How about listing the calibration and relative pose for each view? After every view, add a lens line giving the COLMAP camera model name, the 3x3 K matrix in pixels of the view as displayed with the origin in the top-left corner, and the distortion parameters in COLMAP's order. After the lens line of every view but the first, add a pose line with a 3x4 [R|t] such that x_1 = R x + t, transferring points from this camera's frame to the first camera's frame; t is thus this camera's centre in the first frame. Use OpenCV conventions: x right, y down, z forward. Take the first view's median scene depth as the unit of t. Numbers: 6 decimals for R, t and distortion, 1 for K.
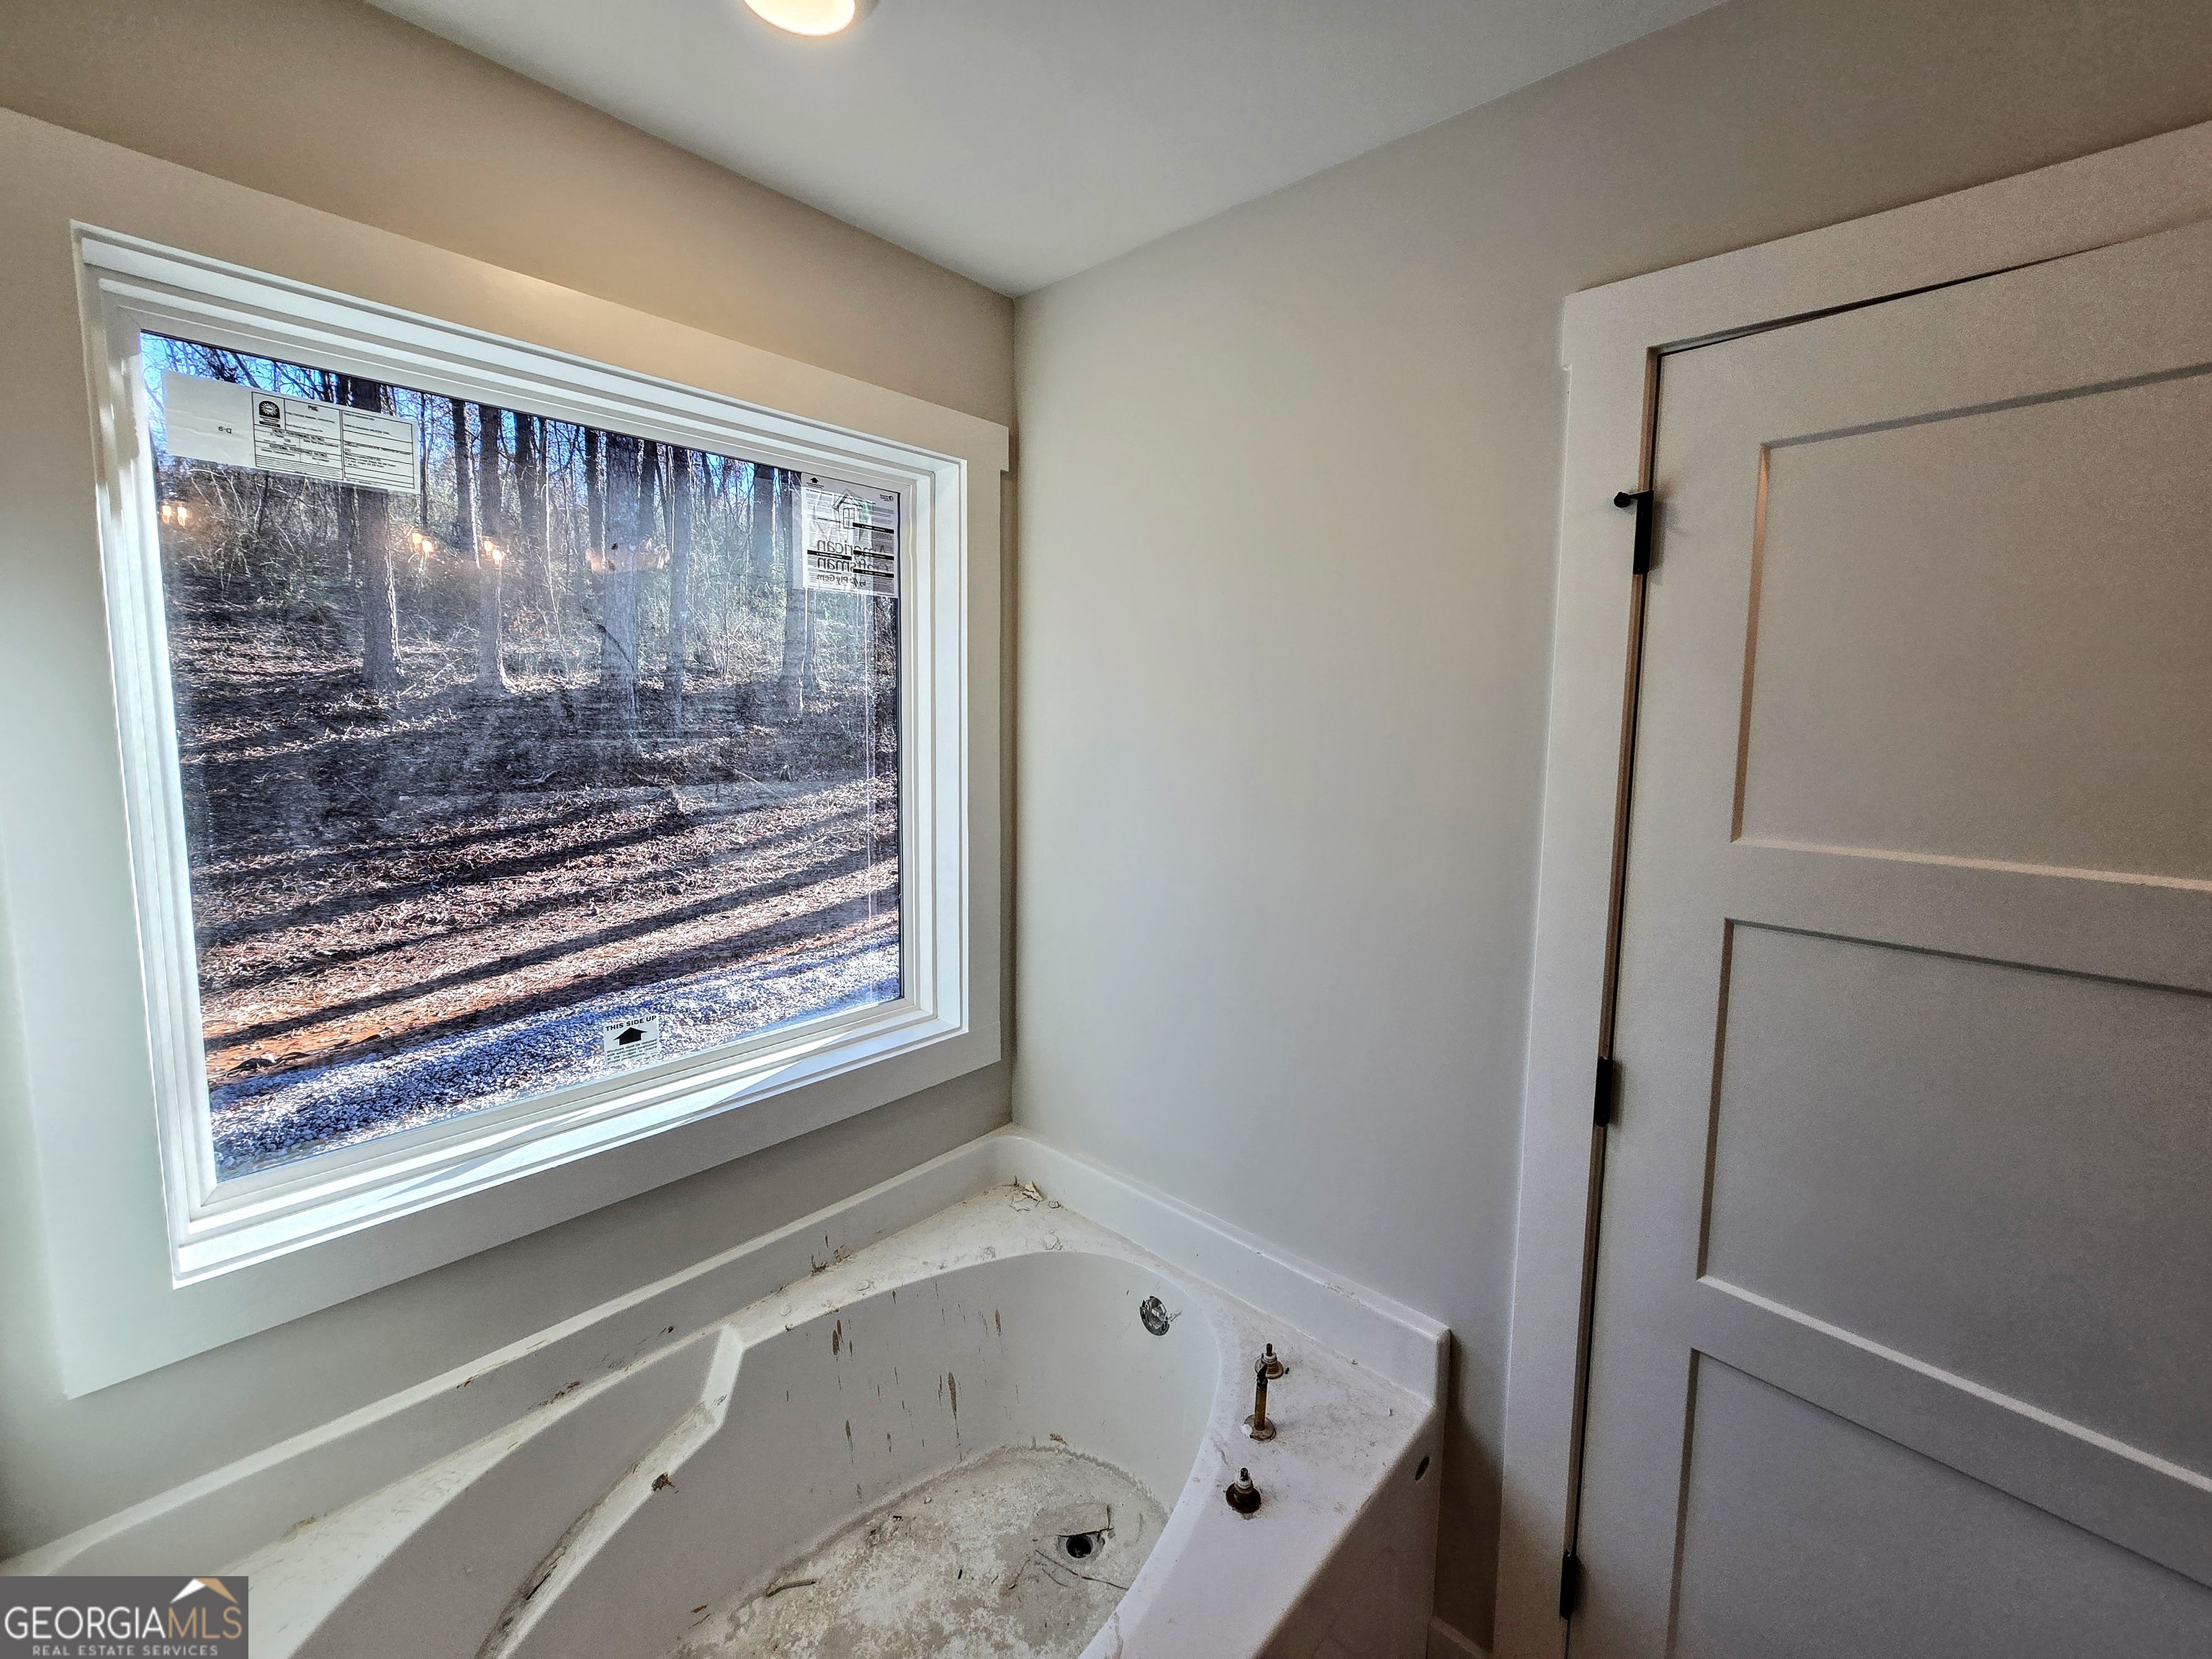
lens RADIAL K [[904.2, 0, 1115.7], [0, 904.2, 803.0], [0, 0, 1]] dist [0.000268, -0.003470]
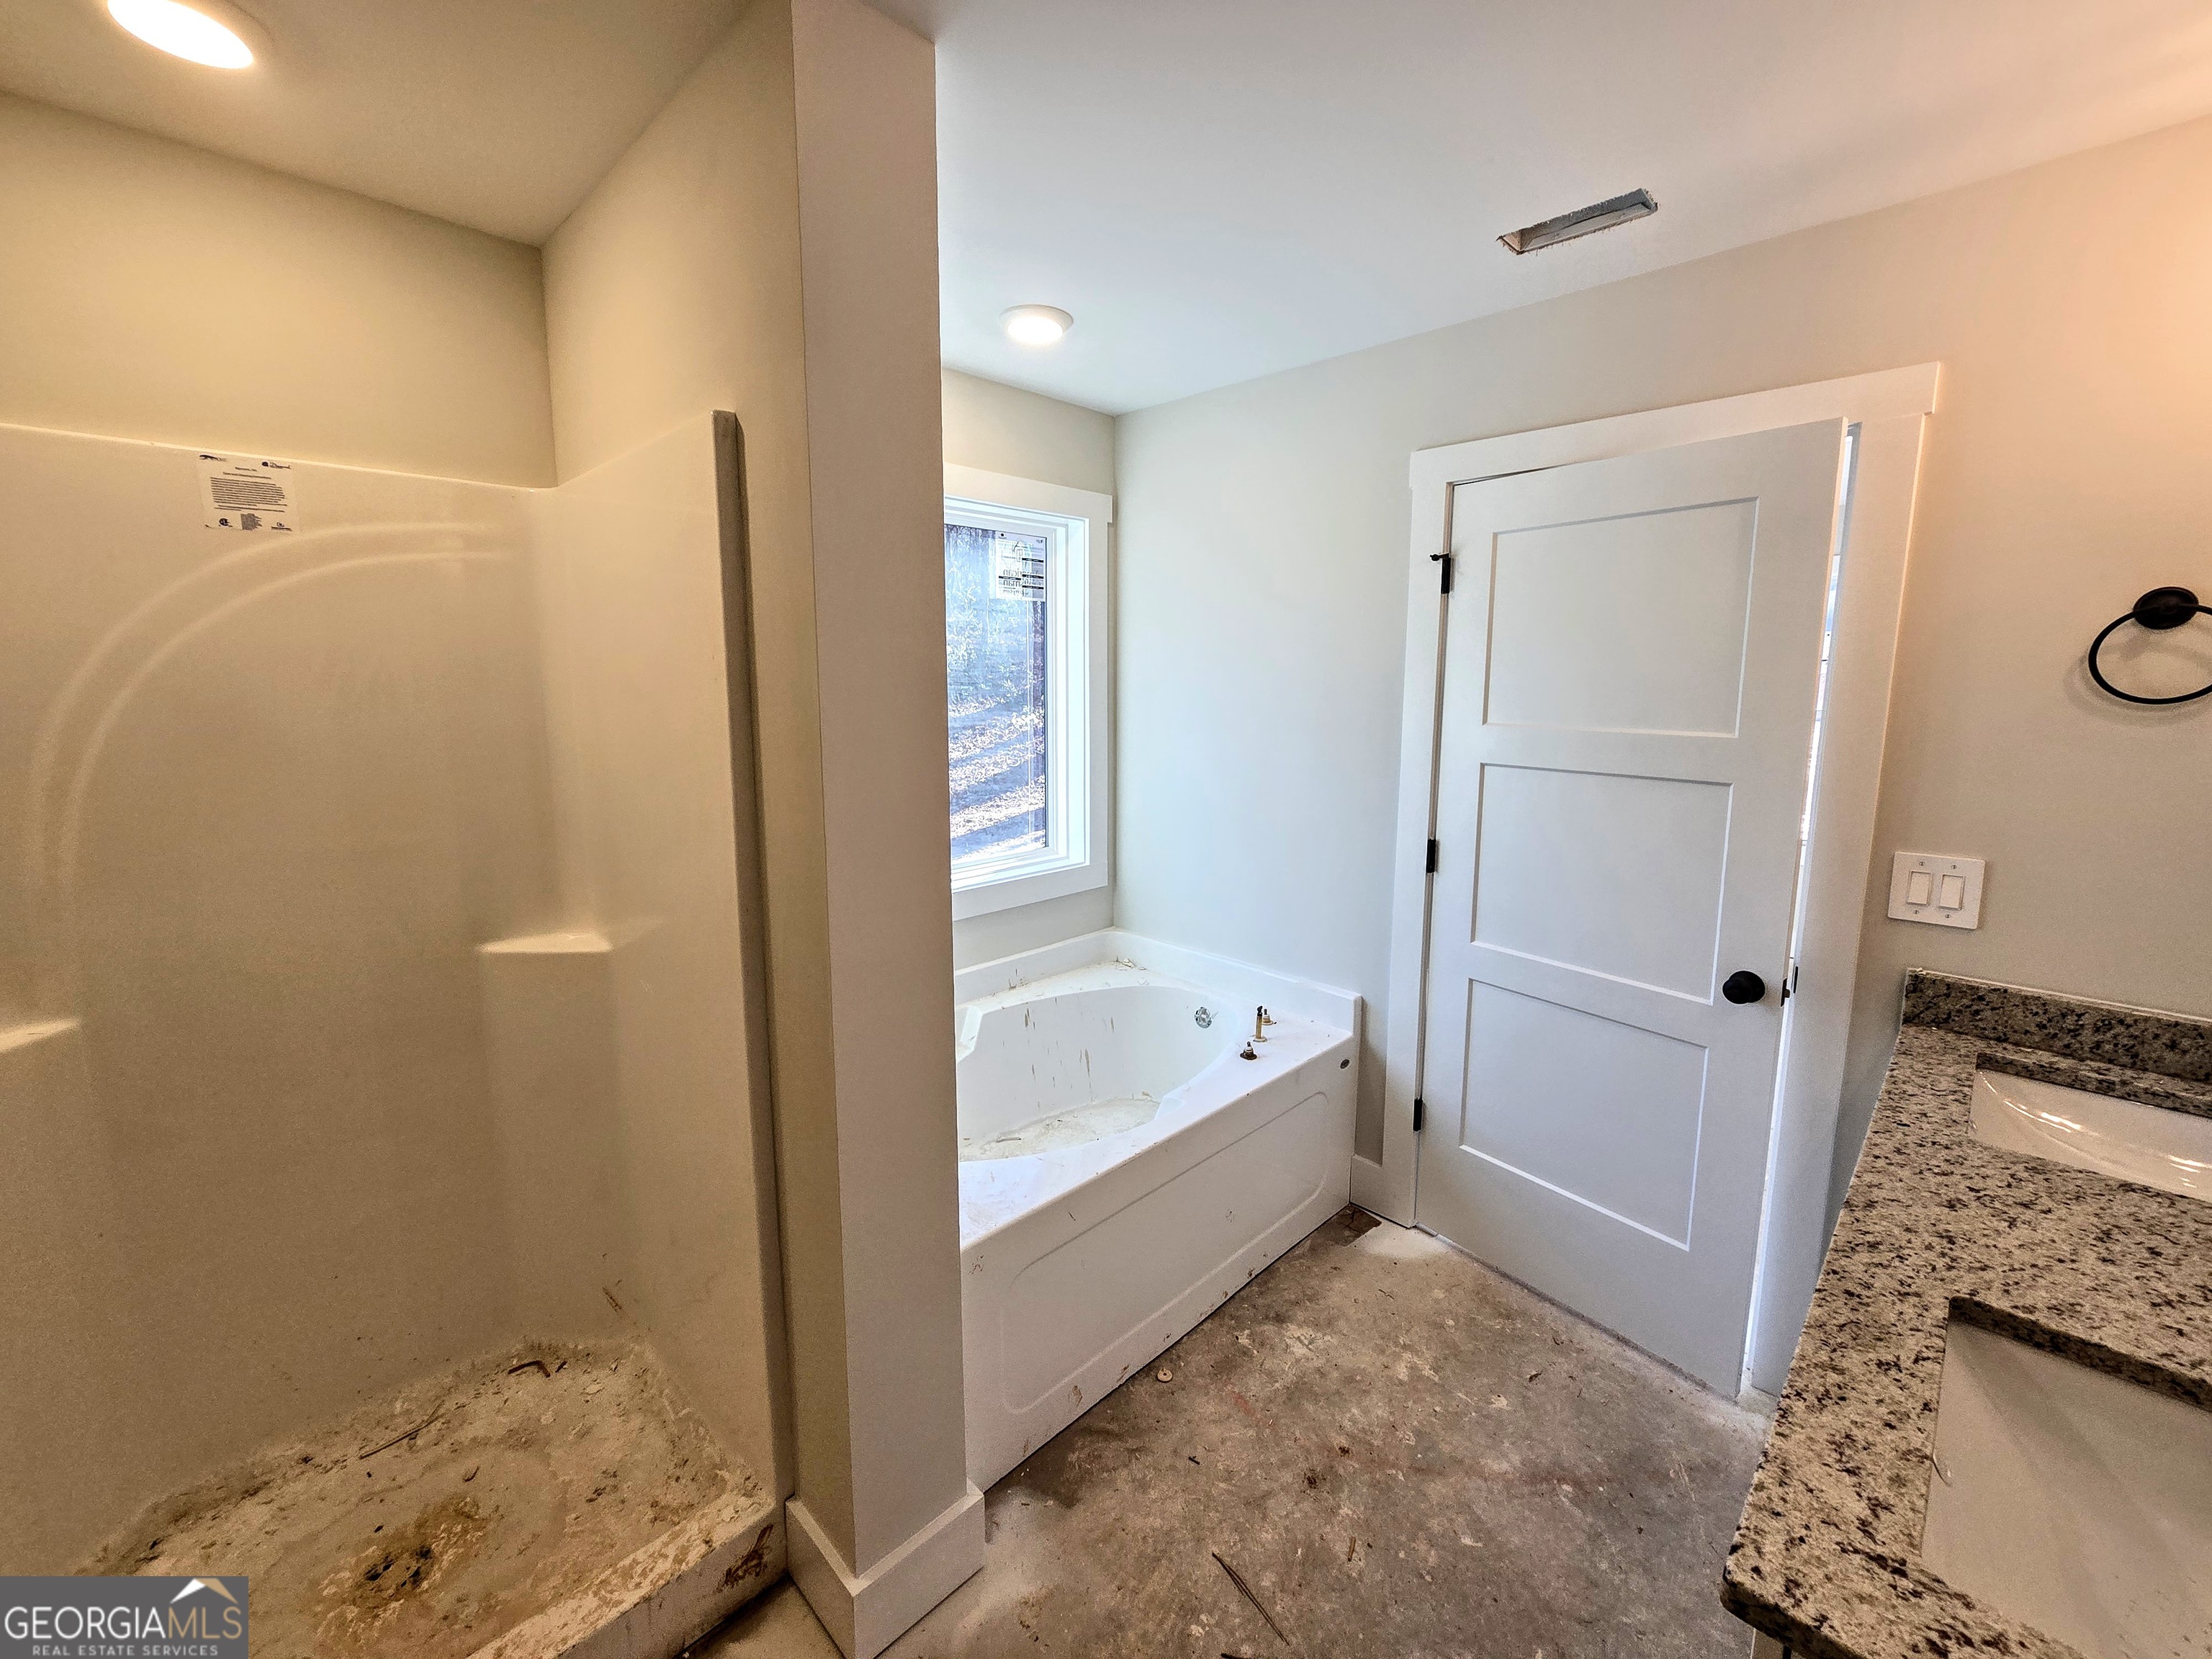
lens RADIAL K [[904.2, 0, 1115.7], [0, 904.2, 803.0], [0, 0, 1]] dist [0.000268, -0.003470]
pose [[0.998561, -0.006580, -0.053223, -0.029826], [0.008829, 0.999073, 0.042133, 0.081577], [0.052897, -0.042542, 0.997693, -0.728543]]
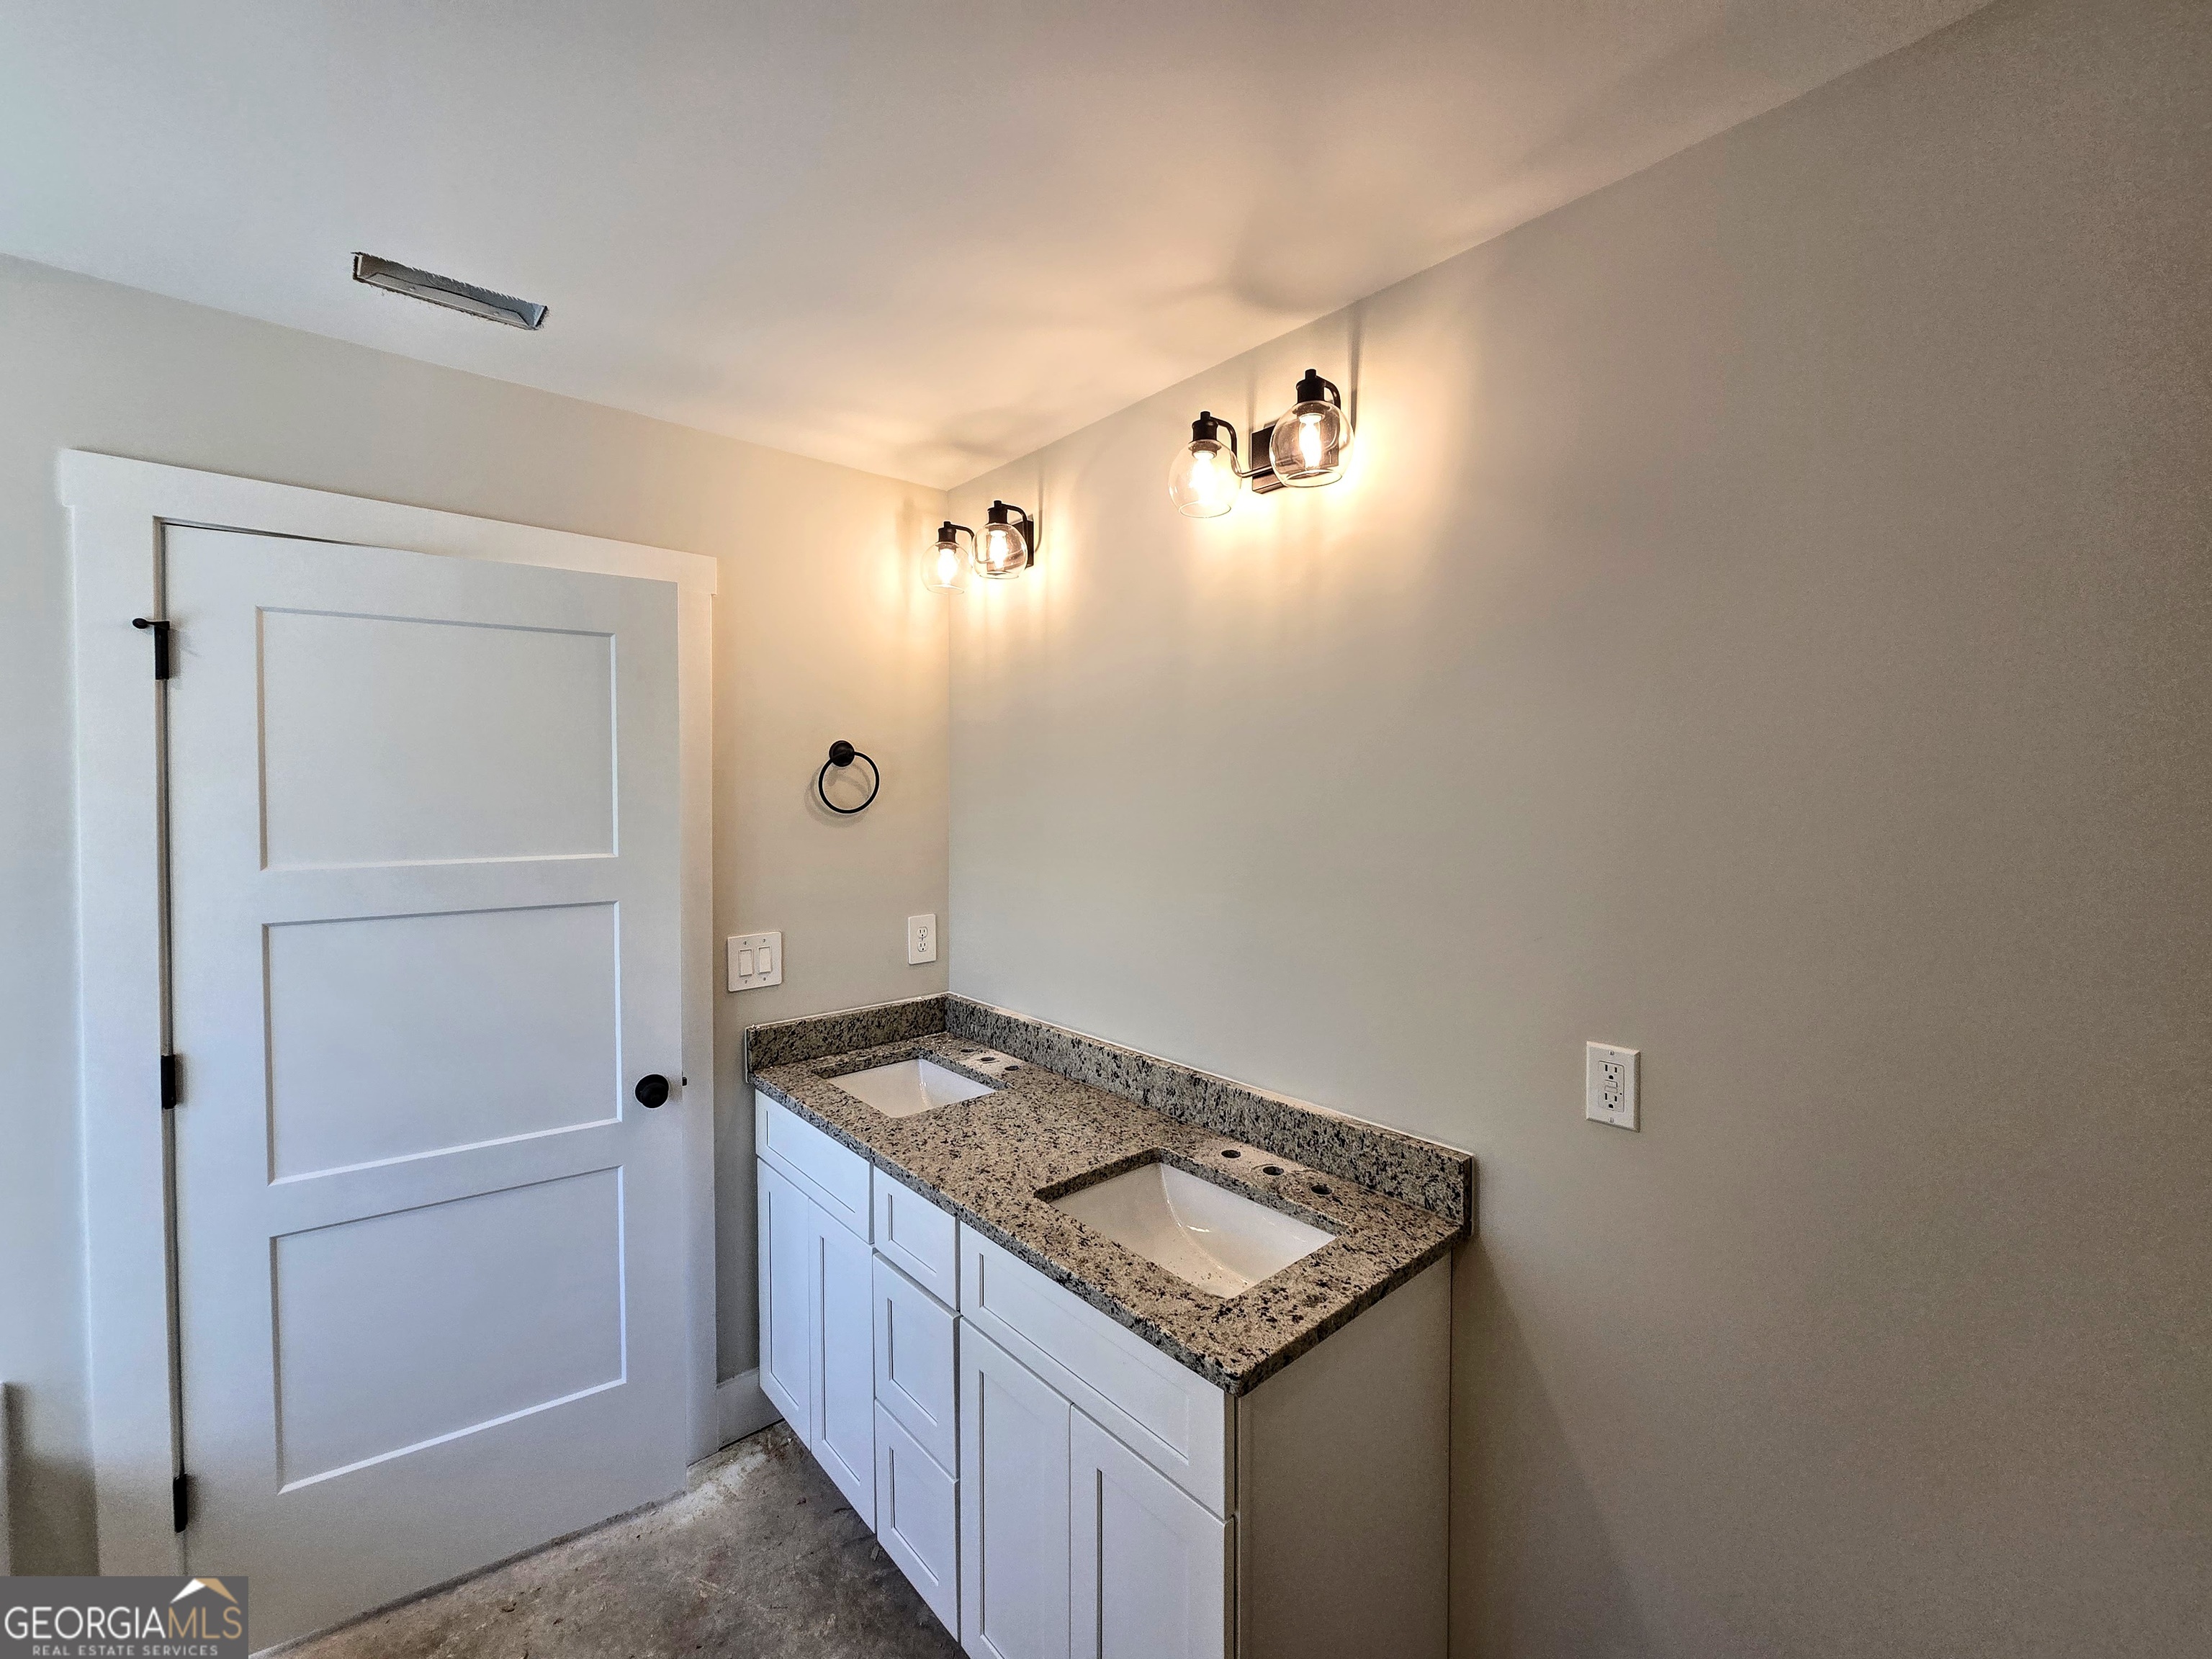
lens RADIAL K [[904.2, 0, 1115.7], [0, 904.2, 803.0], [0, 0, 1]] dist [0.000268, -0.003470]
pose [[0.110687, -0.031131, 0.993368, -0.400484], [0.102026, 0.994585, 0.019801, 0.029894], [-0.988605, 0.099158, 0.113264, -0.355981]]
